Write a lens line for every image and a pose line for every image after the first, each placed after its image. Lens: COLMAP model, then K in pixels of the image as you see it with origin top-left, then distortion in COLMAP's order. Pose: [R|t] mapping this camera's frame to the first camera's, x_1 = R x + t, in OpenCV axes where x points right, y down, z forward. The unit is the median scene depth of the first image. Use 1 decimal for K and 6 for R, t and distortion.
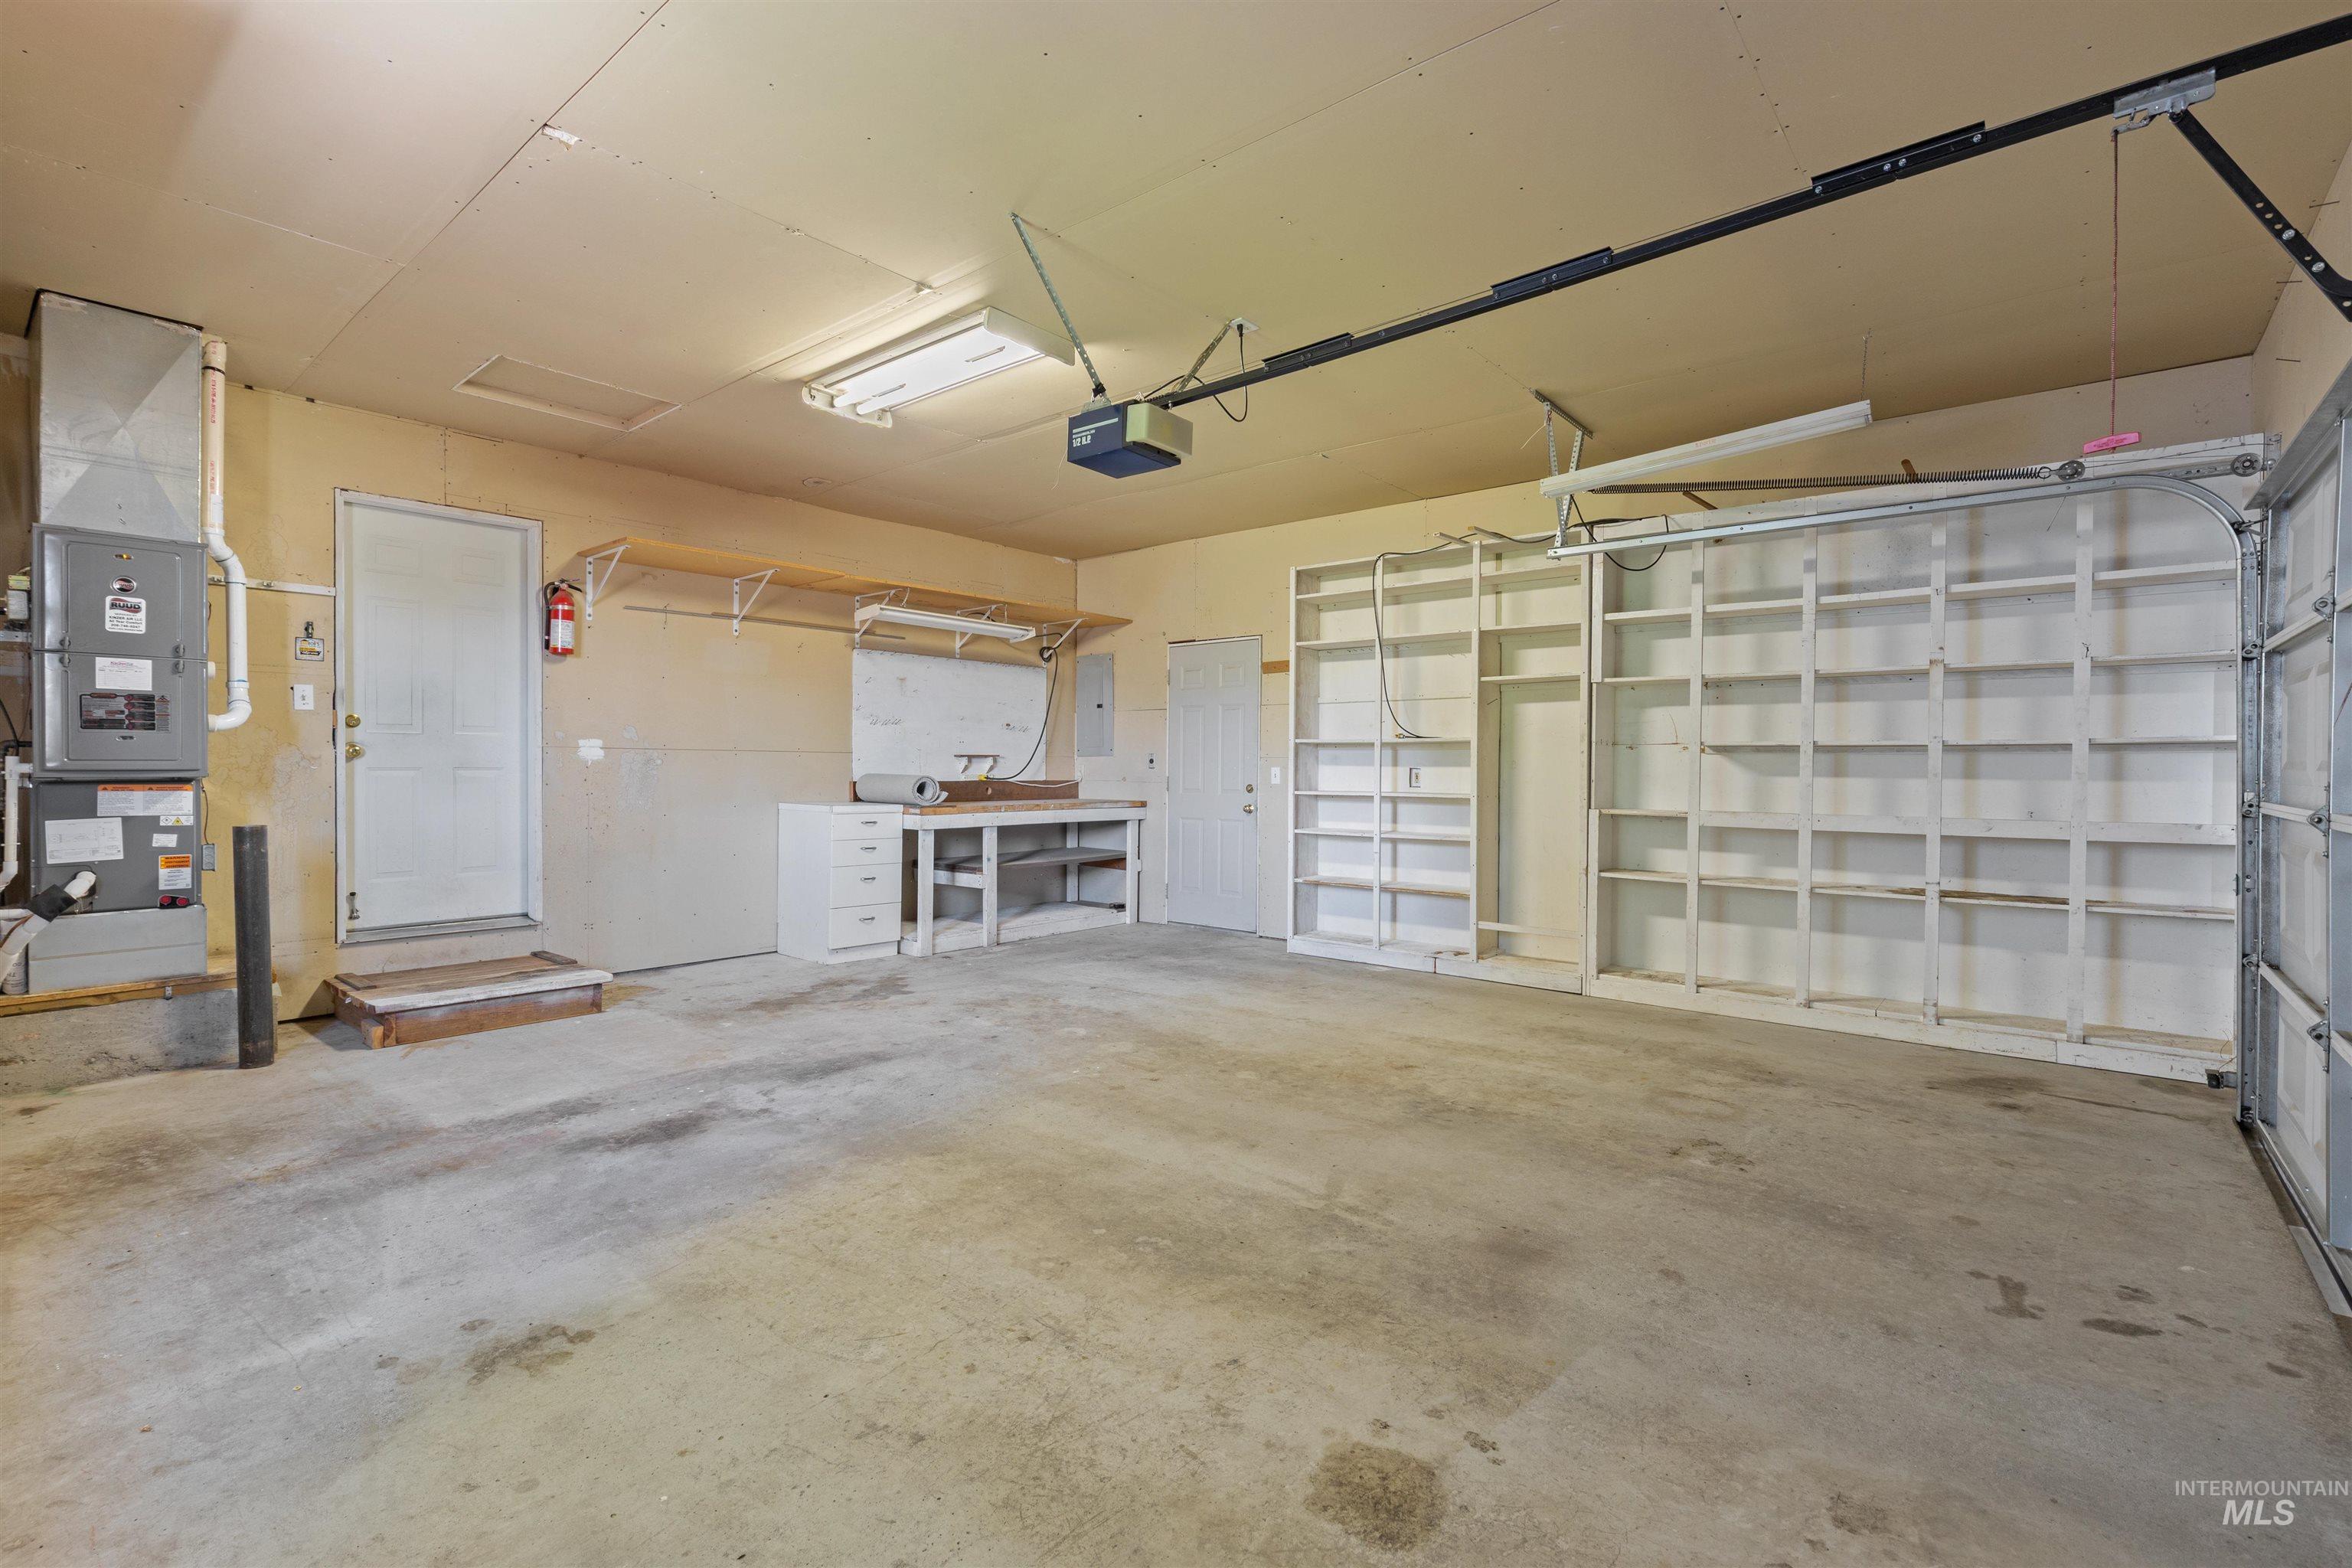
lens RADIAL K [[1045.6, 0, 1158.9], [0, 1045.6, 775.0], [0, 0, 1]] dist [-0.001330, -0.000090]
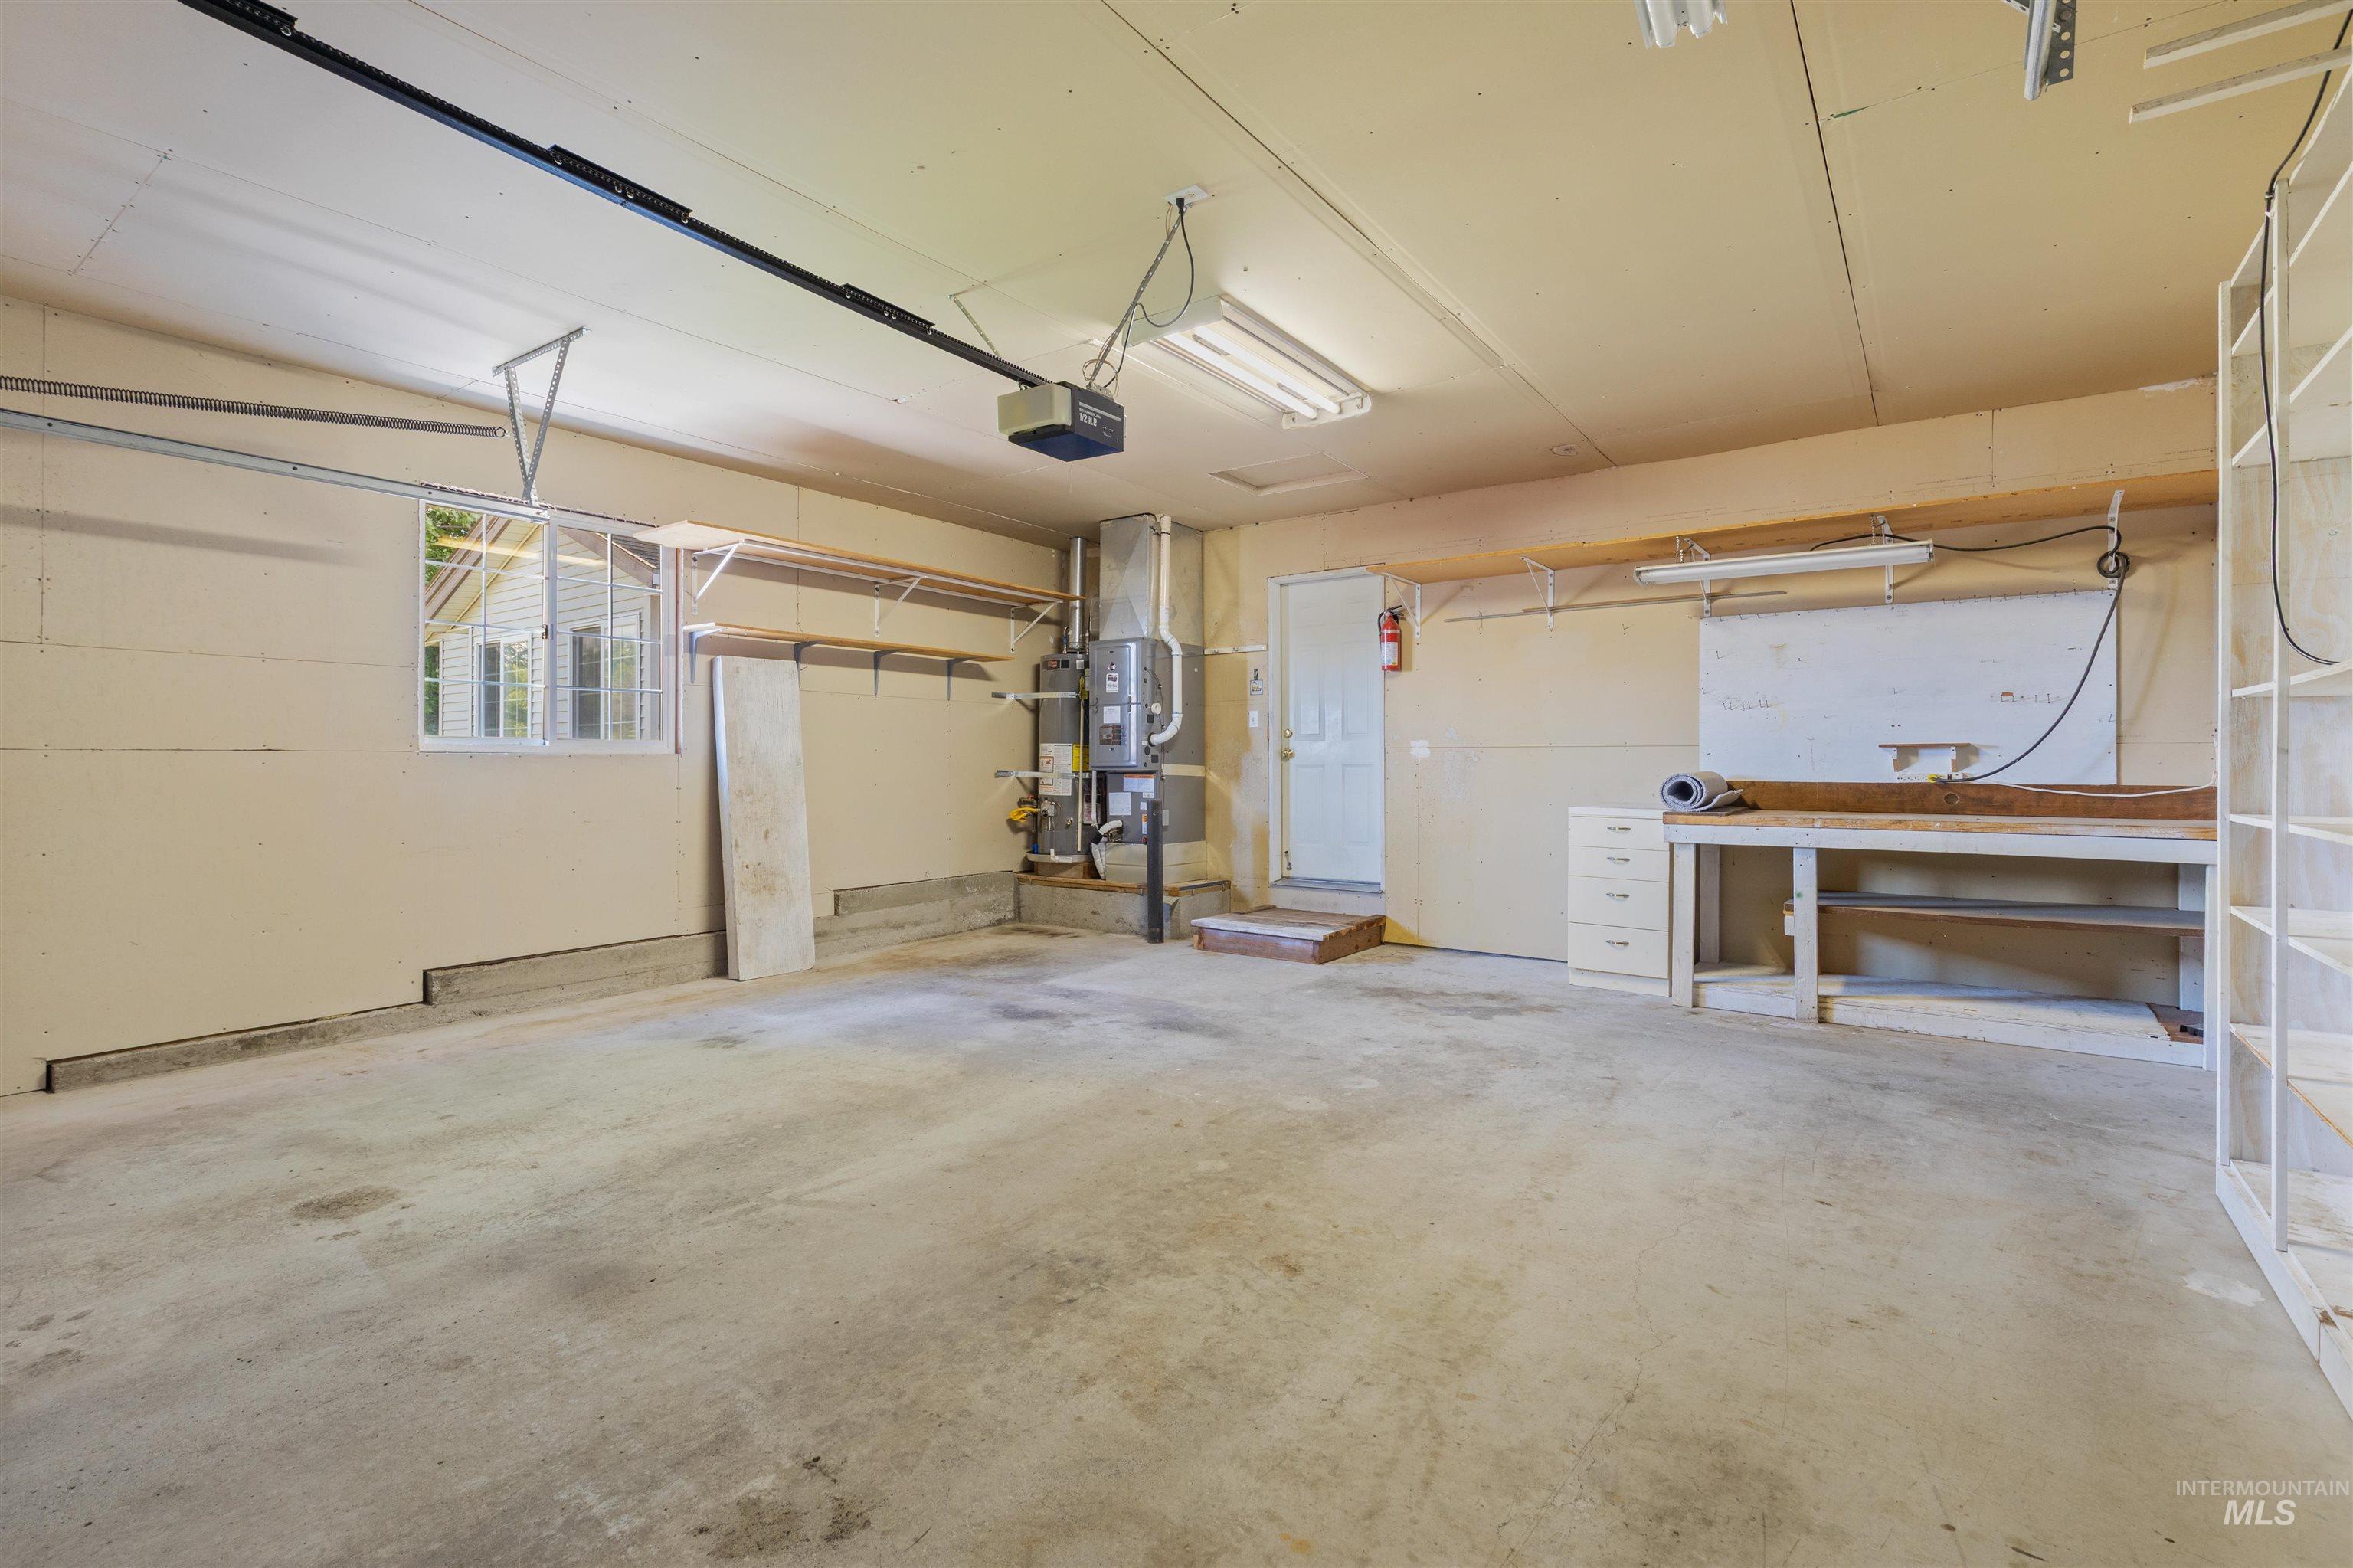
lens RADIAL K [[1072.7, 0, 1230.9], [0, 1072.7, 765.2], [0, 0, 1]] dist [-0.002547, -0.000436]
pose [[0.110340, -0.003374, -0.993888, 0.914281], [-0.006228, 0.999972, -0.004086, -0.000644], [0.993874, 0.006641, 0.110316, 0.984660]]
